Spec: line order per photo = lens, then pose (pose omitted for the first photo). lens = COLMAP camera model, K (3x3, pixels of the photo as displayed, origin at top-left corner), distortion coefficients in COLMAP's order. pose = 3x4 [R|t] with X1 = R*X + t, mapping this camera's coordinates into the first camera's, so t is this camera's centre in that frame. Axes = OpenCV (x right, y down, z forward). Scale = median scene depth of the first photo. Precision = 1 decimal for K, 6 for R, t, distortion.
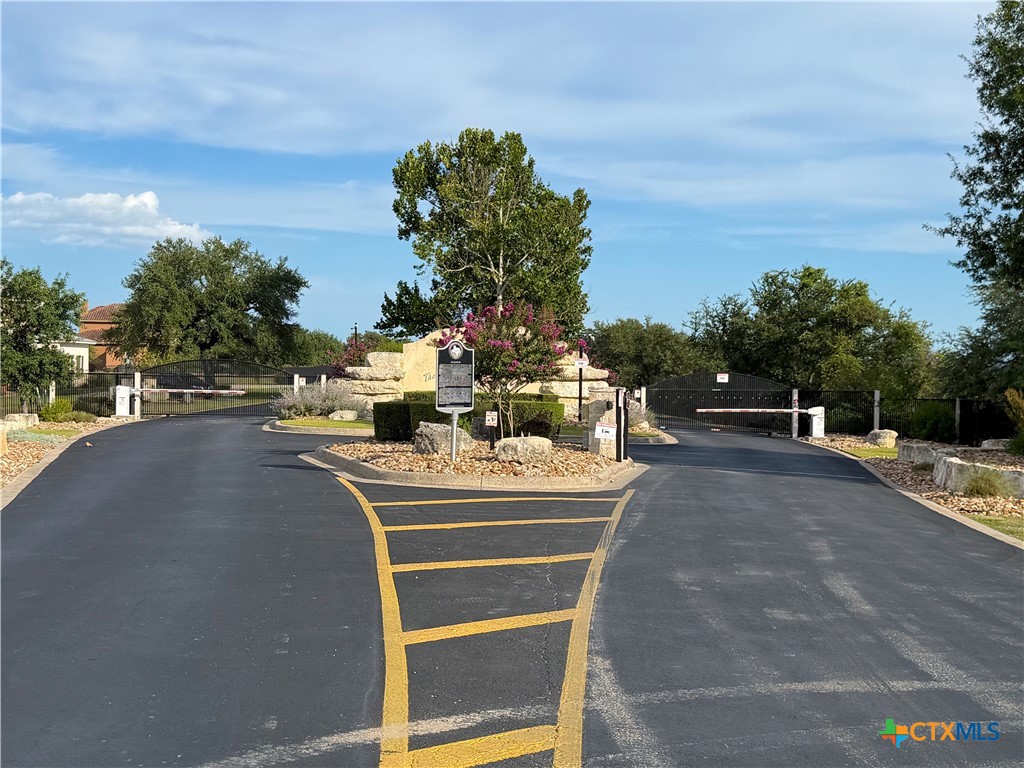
lens RADIAL K [[1438.2, 0, 513.8], [0, 1438.2, 389.6], [0, 0, 1]] dist [0.129498, 0.002414]
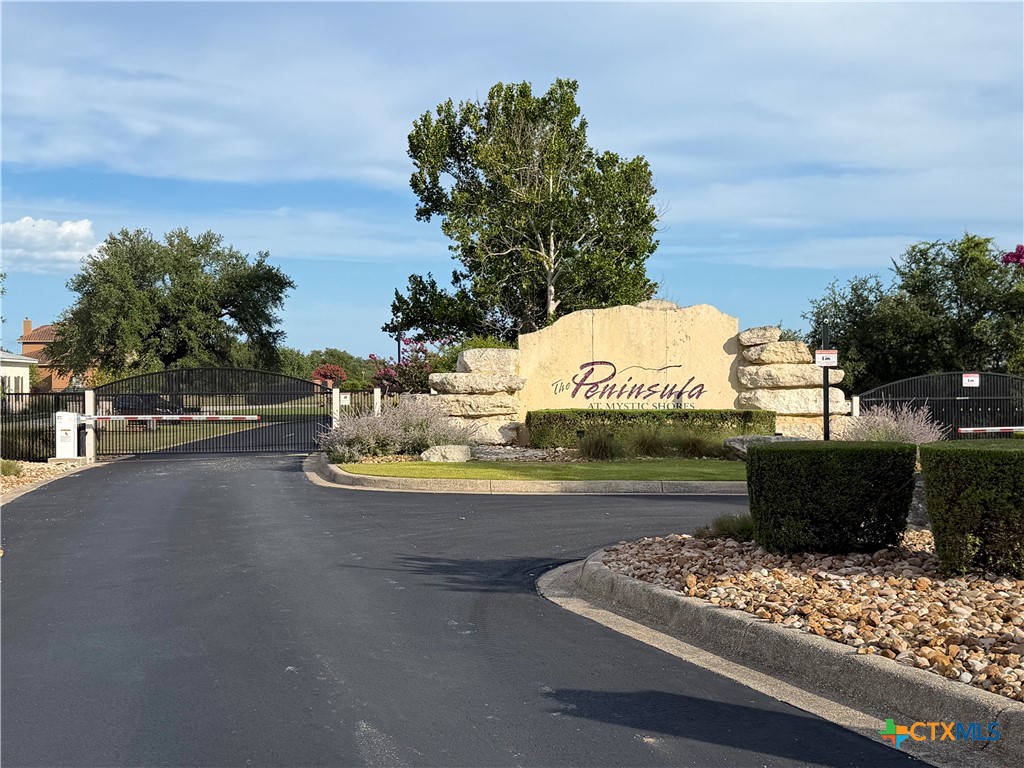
lens RADIAL K [[1371.3, 0, 515.8], [0, 1371.3, 357.5], [0, 0, 1]] dist [0.150504, -0.063268]
pose [[0.998681, -0.020024, 0.047279, -0.062450], [0.021618, 0.999206, -0.033454, -0.001122], [-0.046572, 0.034432, 0.998321, 0.235481]]
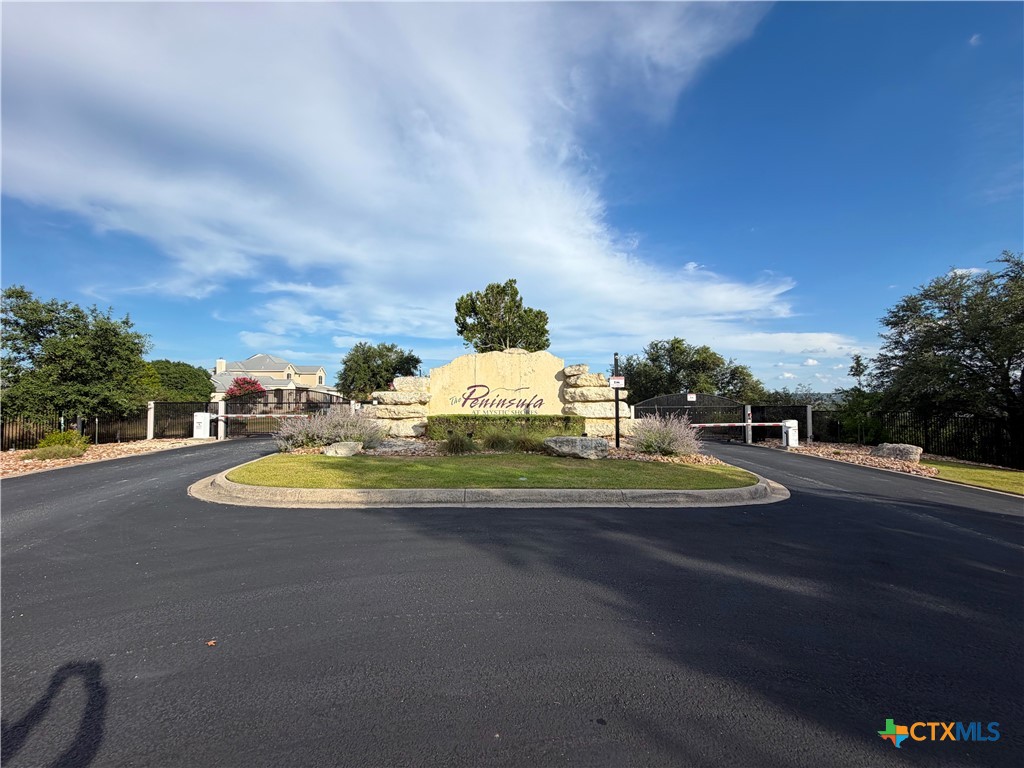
lens RADIAL K [[407.1, 0, 509.1], [0, 407.1, 384.3], [0, 0, 1]] dist [-0.001659, -0.000041]
pose [[0.999794, -0.016542, 0.011760, -0.013688], [0.017108, 0.998613, -0.049798, -0.003001], [-0.010920, 0.049989, 0.998690, 0.414746]]
